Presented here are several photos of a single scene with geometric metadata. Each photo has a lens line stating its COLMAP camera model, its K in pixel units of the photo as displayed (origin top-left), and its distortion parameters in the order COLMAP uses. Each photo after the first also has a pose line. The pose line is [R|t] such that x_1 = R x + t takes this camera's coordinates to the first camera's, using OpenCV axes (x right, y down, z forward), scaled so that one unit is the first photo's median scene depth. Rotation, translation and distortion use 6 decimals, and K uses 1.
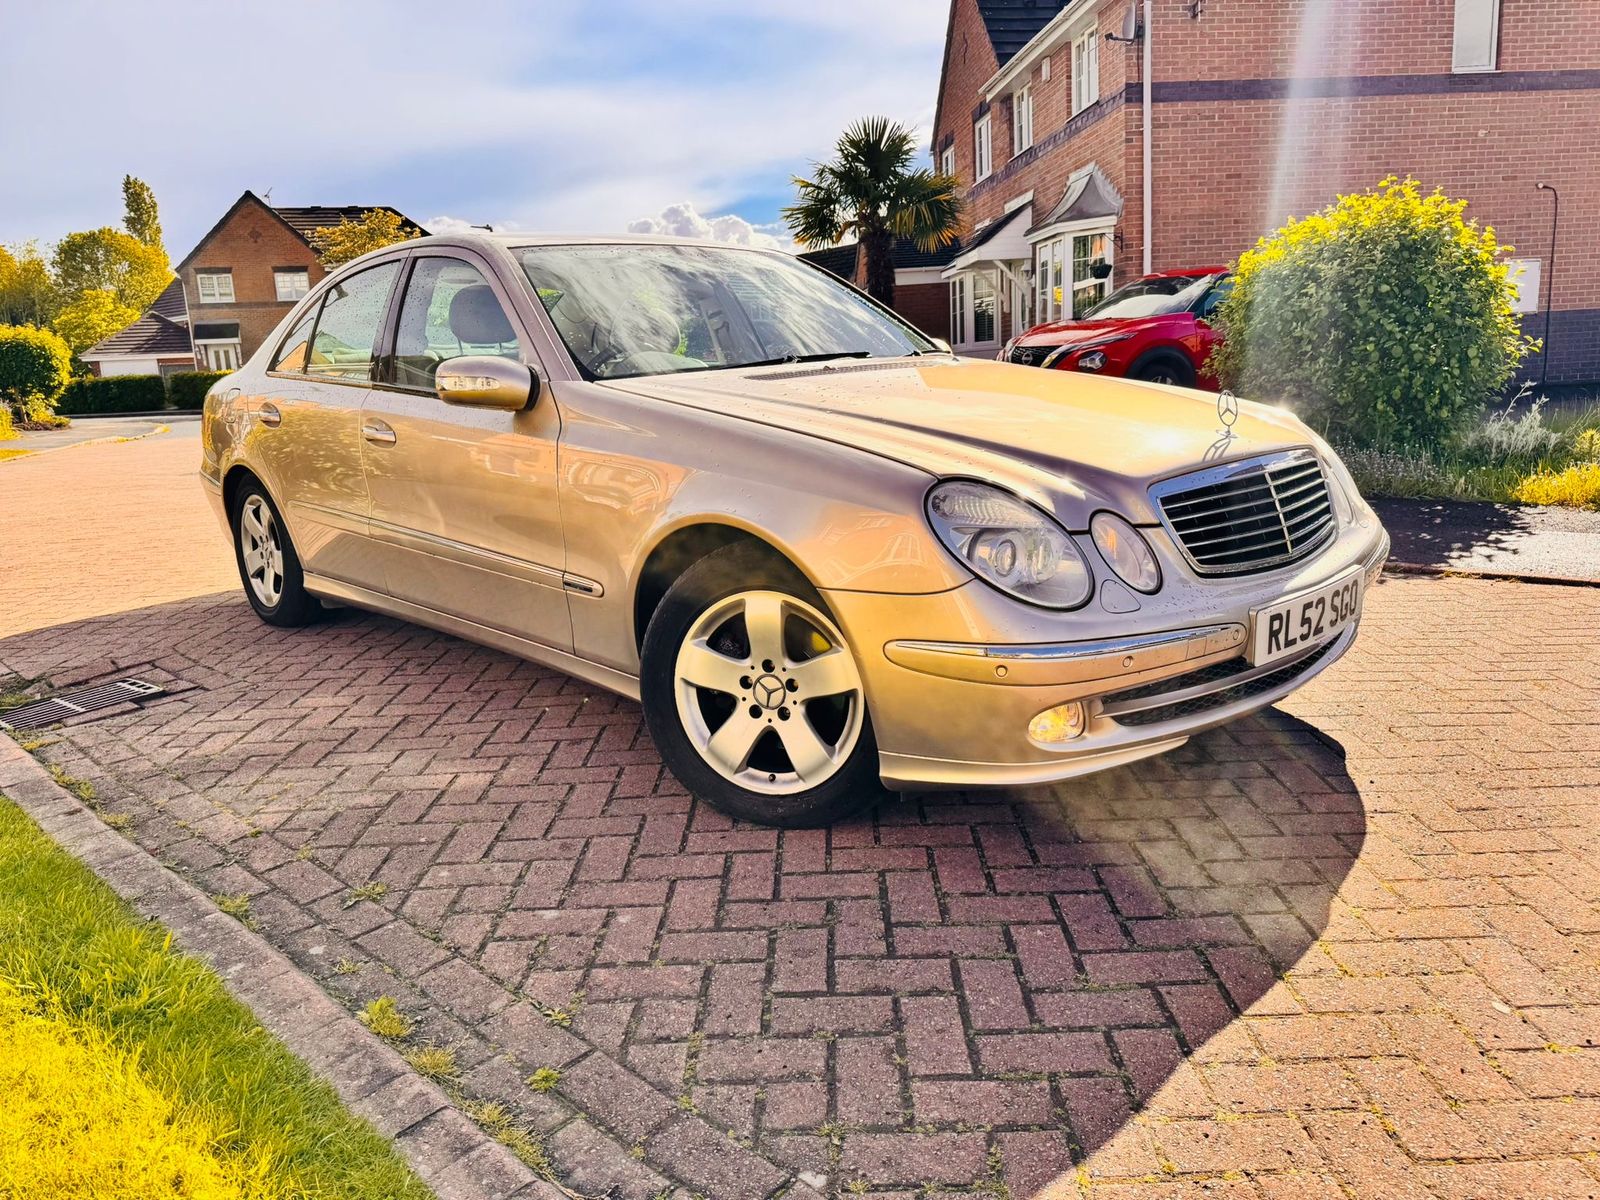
lens RADIAL K [[1141.2, 0, 805.0], [0, 1141.2, 607.0], [0, 0, 1]] dist [0.012674, -0.017132]
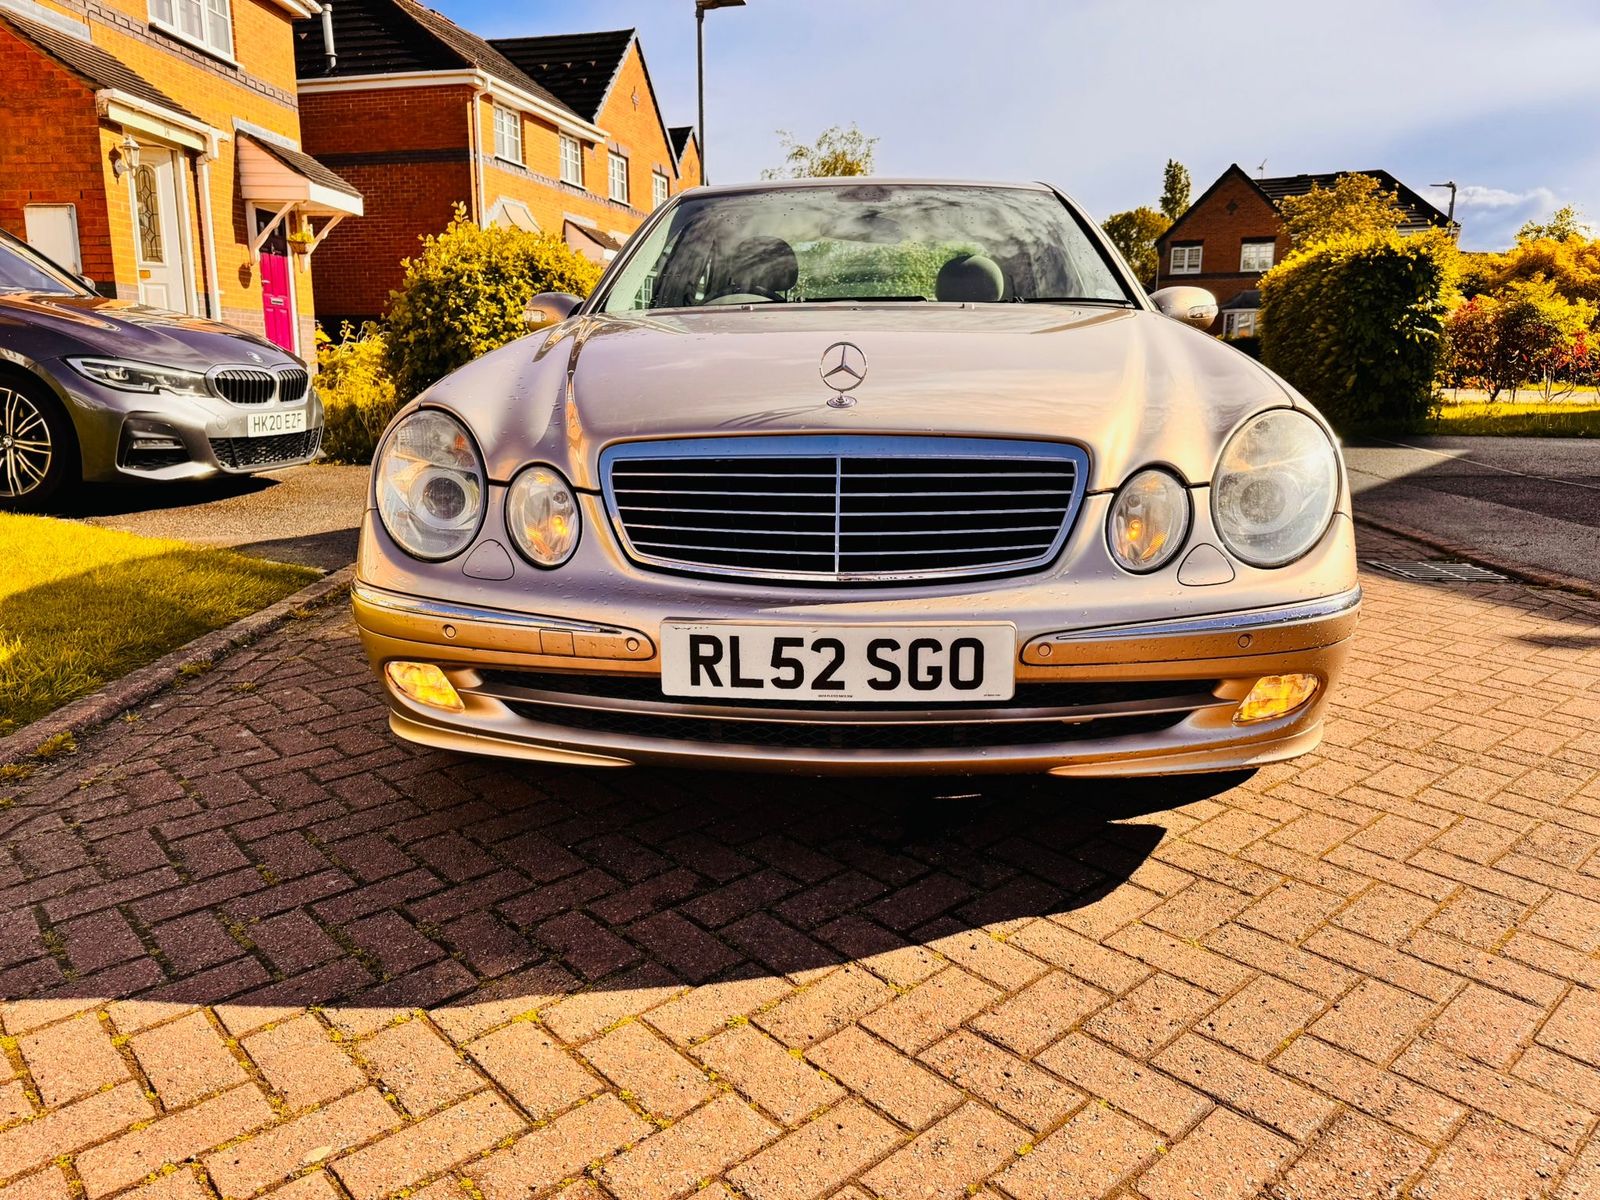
lens RADIAL K [[1141.2, 0, 795.3], [0, 1141.2, 586.7], [0, 0, 1]] dist [0.012674, -0.017132]
pose [[0.671822, 0.188660, -0.716284, 0.937686], [-0.184429, 0.979170, 0.084919, -0.094929], [0.717385, 0.075053, 0.692623, 0.499218]]
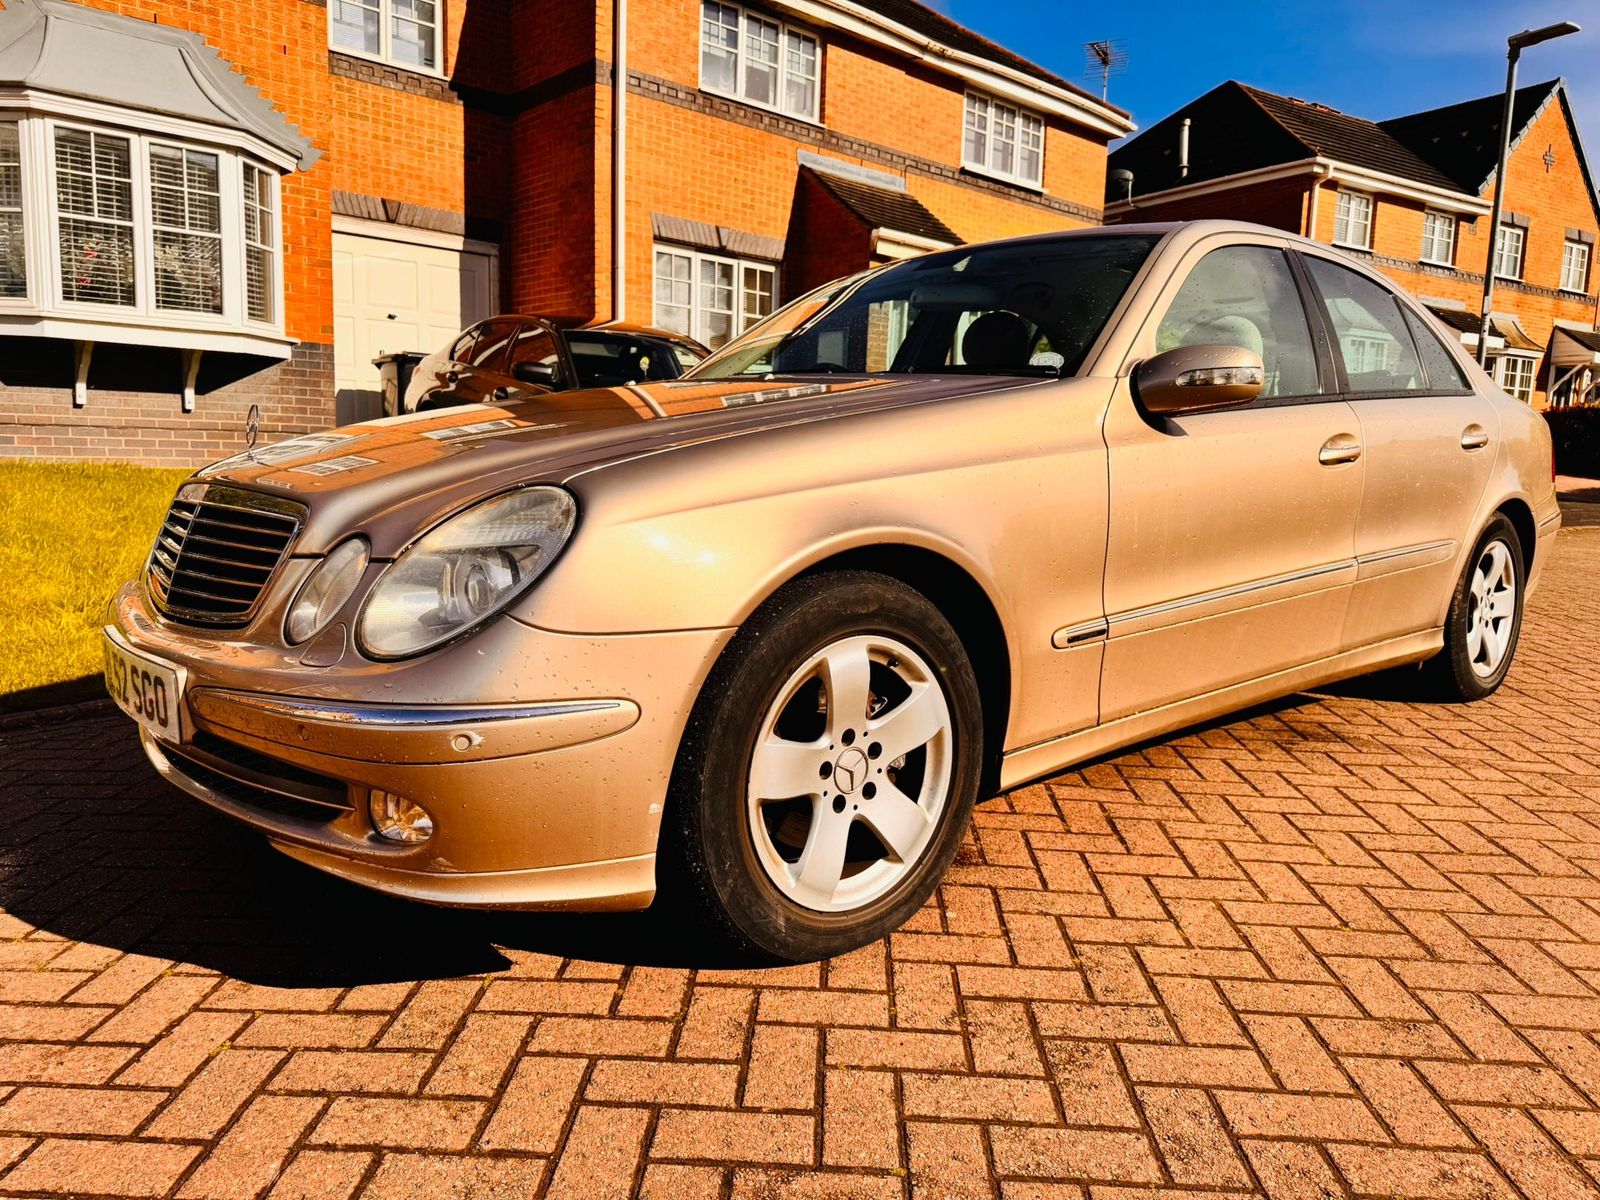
lens RADIAL K [[1141.2, 0, 802.4], [0, 1141.2, 595.6], [0, 0, 1]] dist [0.012674, -0.017132]
pose [[-0.051685, 0.171806, -0.983774, 1.216416], [-0.226094, 0.957500, 0.179096, -0.301392], [0.972733, 0.231682, -0.010644, 1.461014]]
